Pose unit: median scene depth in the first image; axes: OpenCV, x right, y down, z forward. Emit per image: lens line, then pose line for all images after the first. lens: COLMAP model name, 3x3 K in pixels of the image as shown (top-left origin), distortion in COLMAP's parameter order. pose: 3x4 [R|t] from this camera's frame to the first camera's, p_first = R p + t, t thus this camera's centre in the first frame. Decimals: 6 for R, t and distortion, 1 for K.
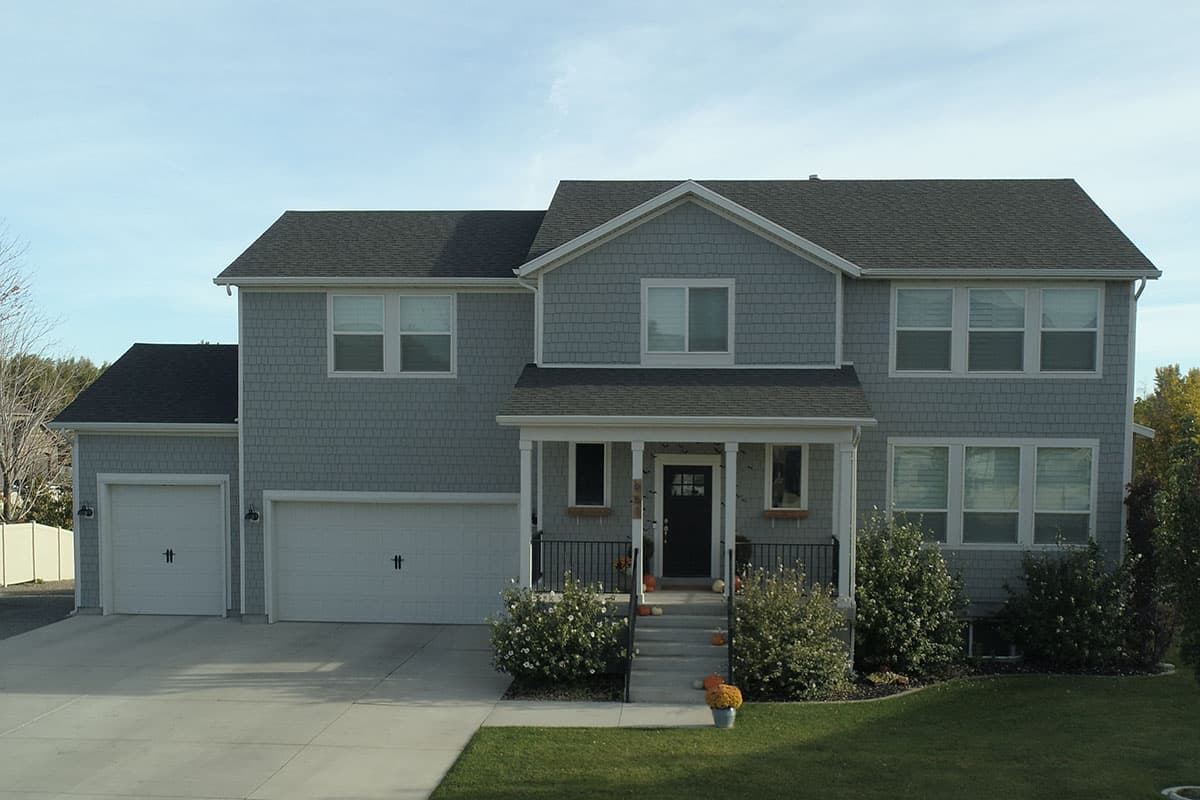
lens RADIAL K [[1238.2, 0, 600.0], [0, 1238.2, 400.0], [0, 0, 1]] dist [-0.000630, 0.003712]
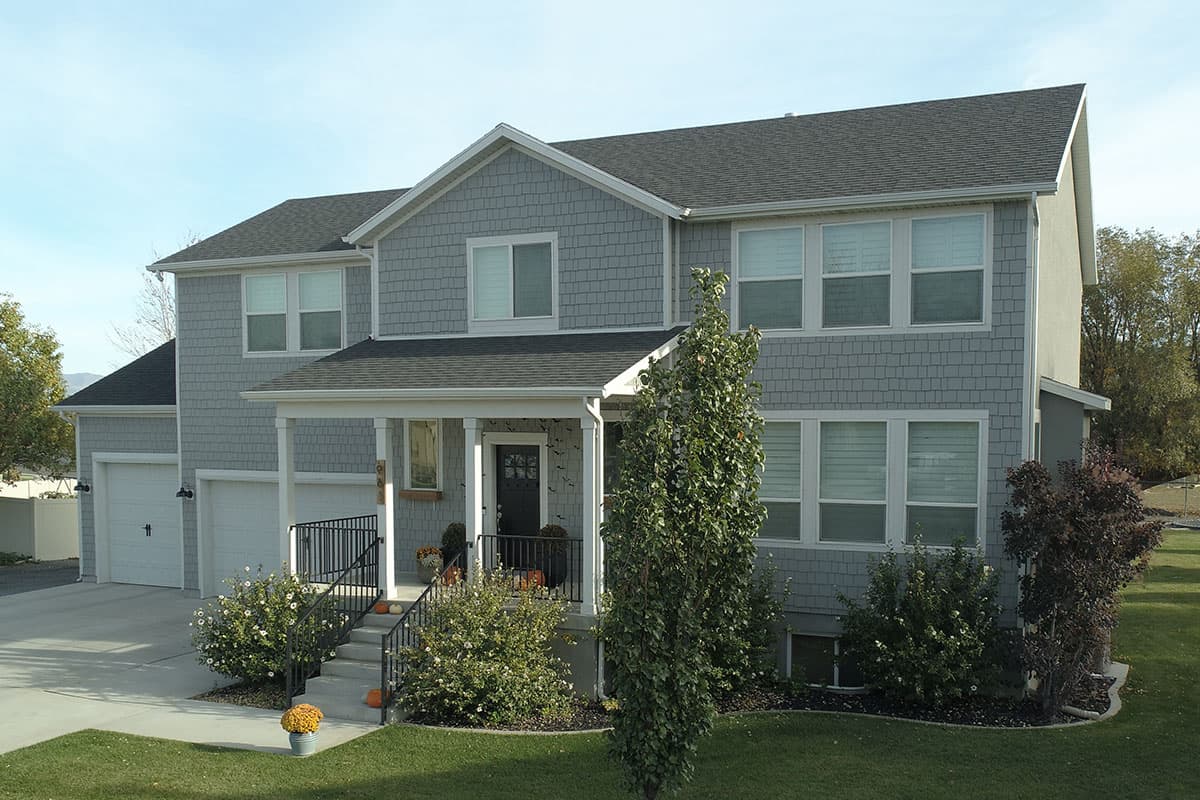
lens RADIAL K [[1130.6, 0, 629.7], [0, 1130.6, 399.4], [0, 0, 1]] dist [0.004066, -0.000844]
pose [[0.938335, -0.014317, -0.345432, 0.432154], [0.018466, 0.999791, 0.008723, 0.014550], [0.345235, -0.014564, 0.938403, 0.265439]]
